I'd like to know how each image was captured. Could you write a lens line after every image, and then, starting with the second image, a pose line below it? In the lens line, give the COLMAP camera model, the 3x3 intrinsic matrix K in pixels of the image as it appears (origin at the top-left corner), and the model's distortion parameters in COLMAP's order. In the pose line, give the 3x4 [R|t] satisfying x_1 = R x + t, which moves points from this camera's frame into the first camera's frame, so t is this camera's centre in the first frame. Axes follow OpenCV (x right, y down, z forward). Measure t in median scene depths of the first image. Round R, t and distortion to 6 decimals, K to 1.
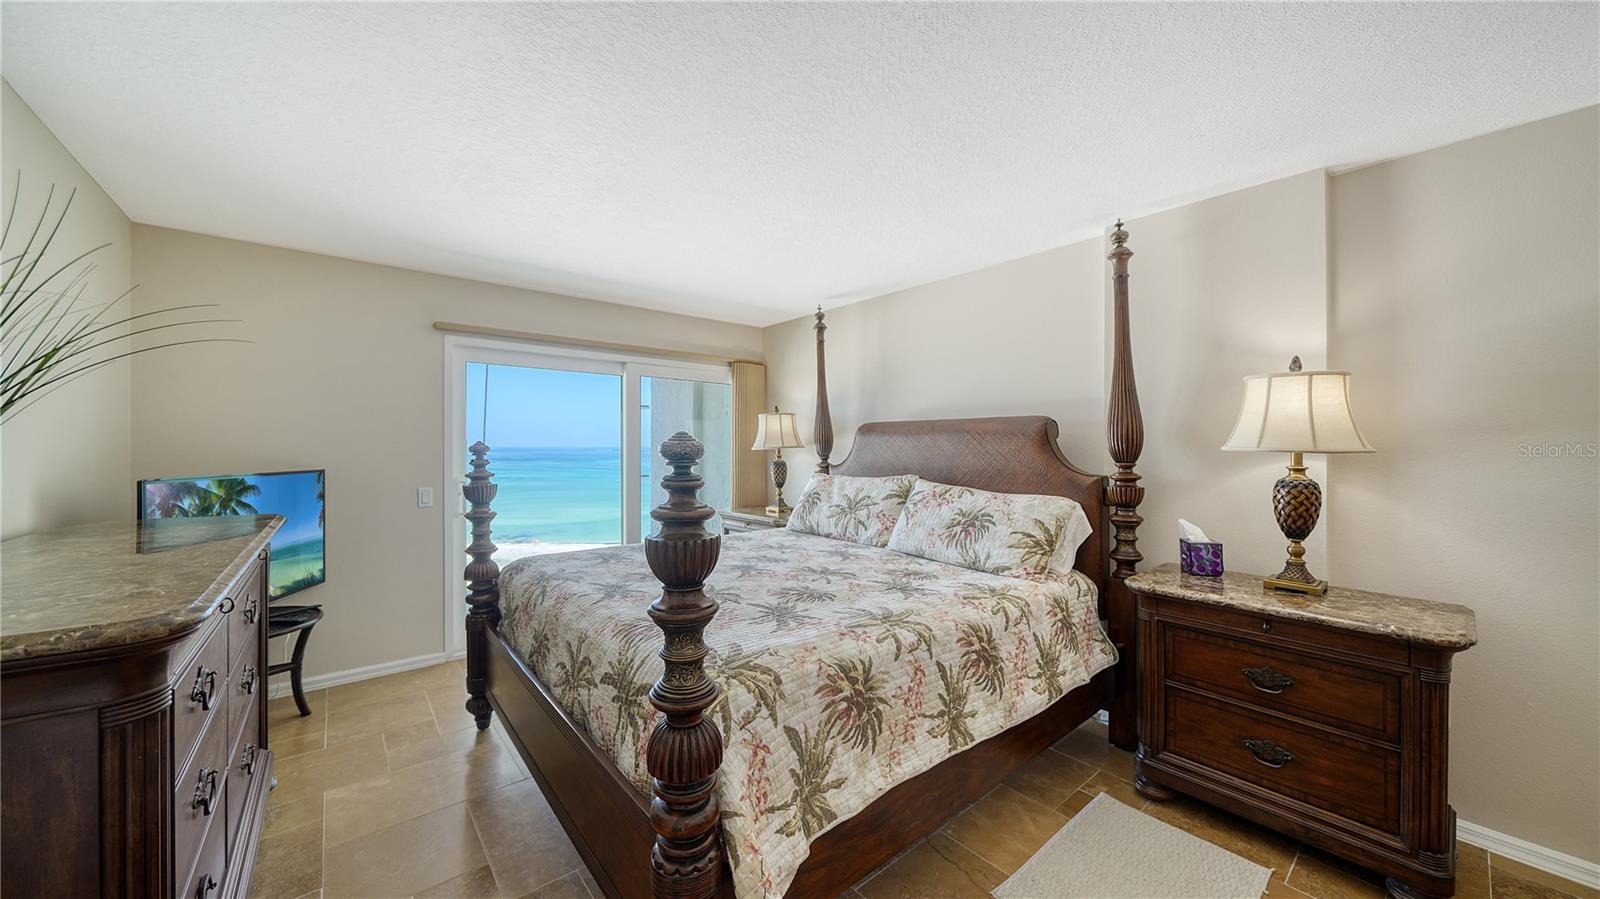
lens RADIAL K [[559.4, 0, 780.8], [0, 559.4, 447.0], [0, 0, 1]] dist [-0.000658, -0.000200]
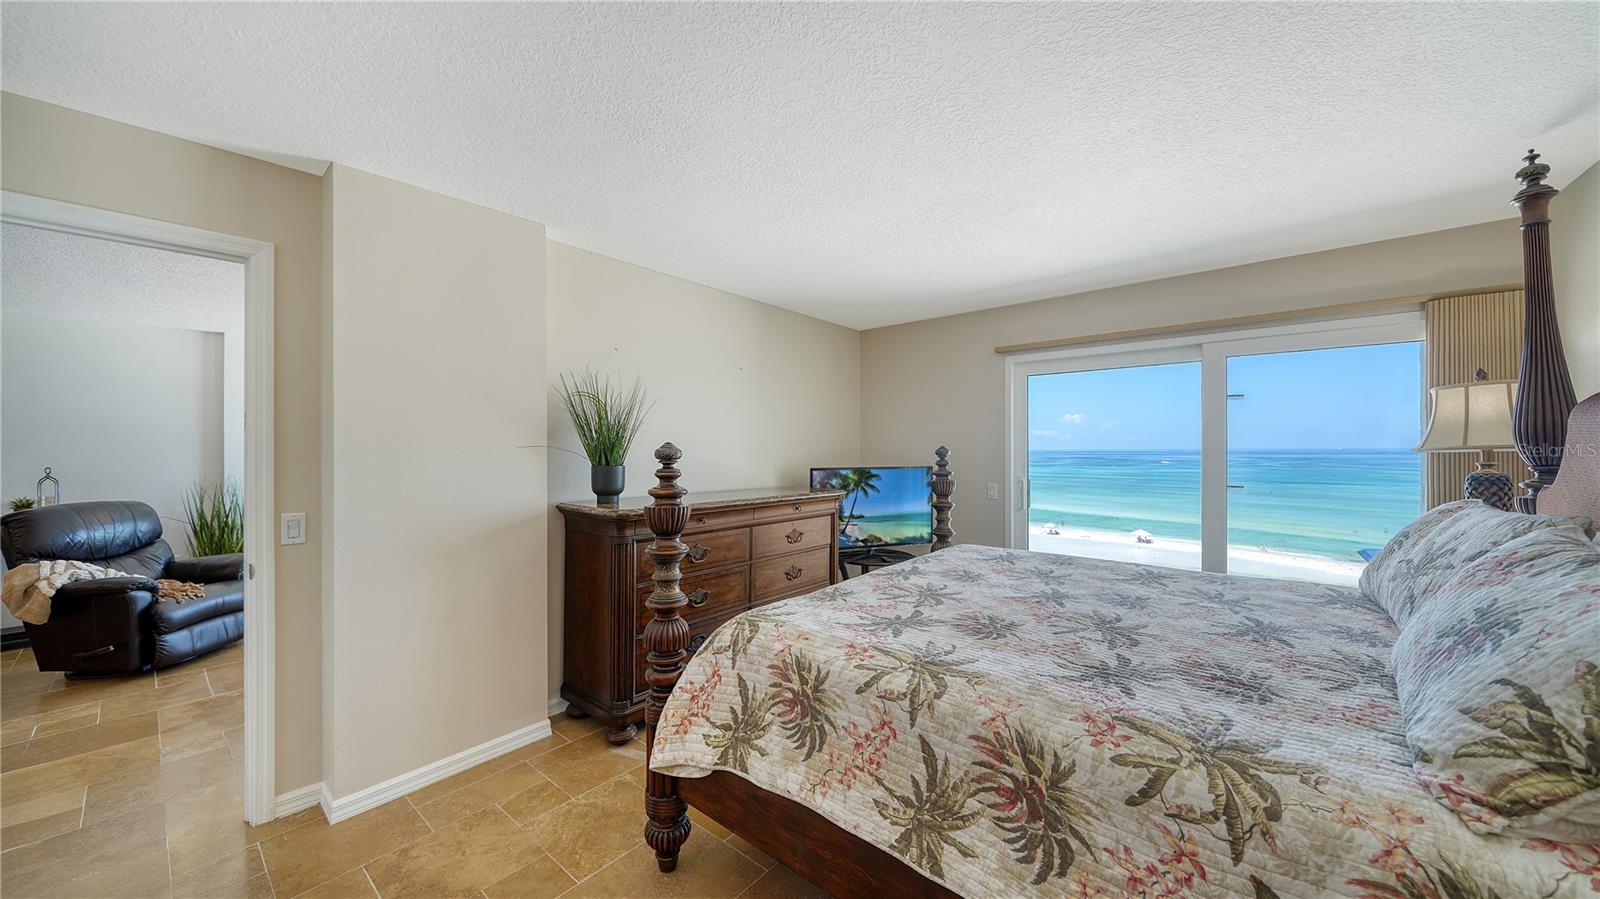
lens RADIAL K [[555.2, 0, 800.0], [0, 555.2, 449.5], [0, 0, 1]] dist [-0.001122, -0.000465]
pose [[0.188184, -0.007608, -0.982104, 0.918330], [0.006809, 0.999956, -0.006442, 0.003862], [0.982110, -0.005475, 0.188228, 0.659292]]
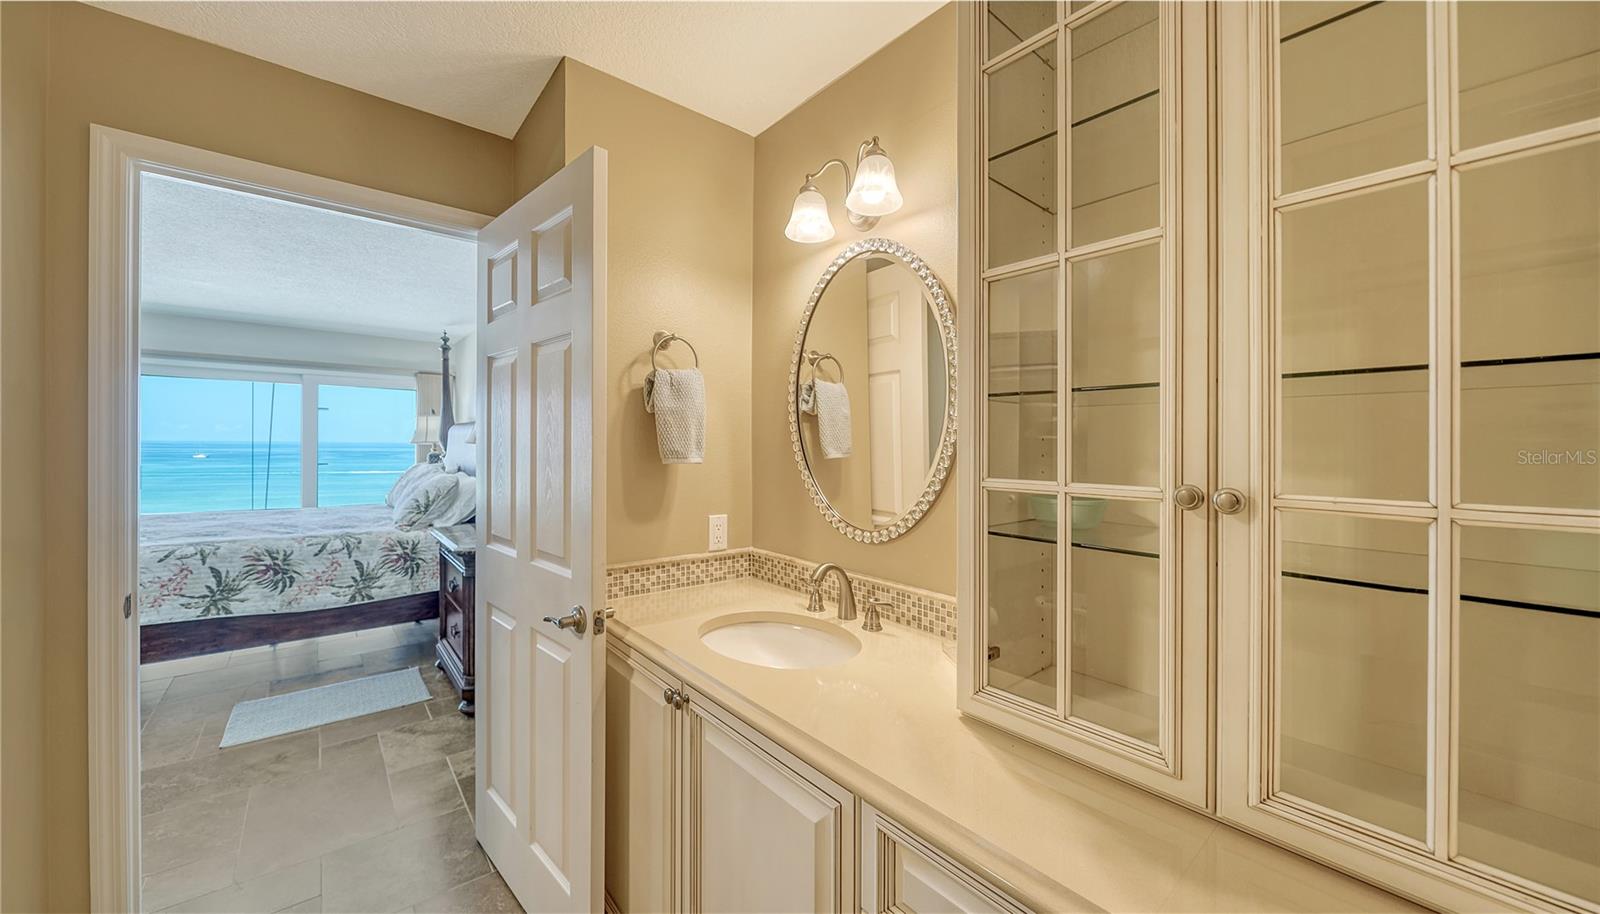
lens RADIAL K [[575.5, 0, 800.0], [0, 575.5, 457.0], [0, 0, 1]] dist [-0.000643, -0.000295]
pose [[0.999949, -0.000048, 0.010084, 1.909710], [-0.000162, 0.999784, 0.020788, 0.015028], [-0.010083, -0.020788, 0.999733, -0.695211]]
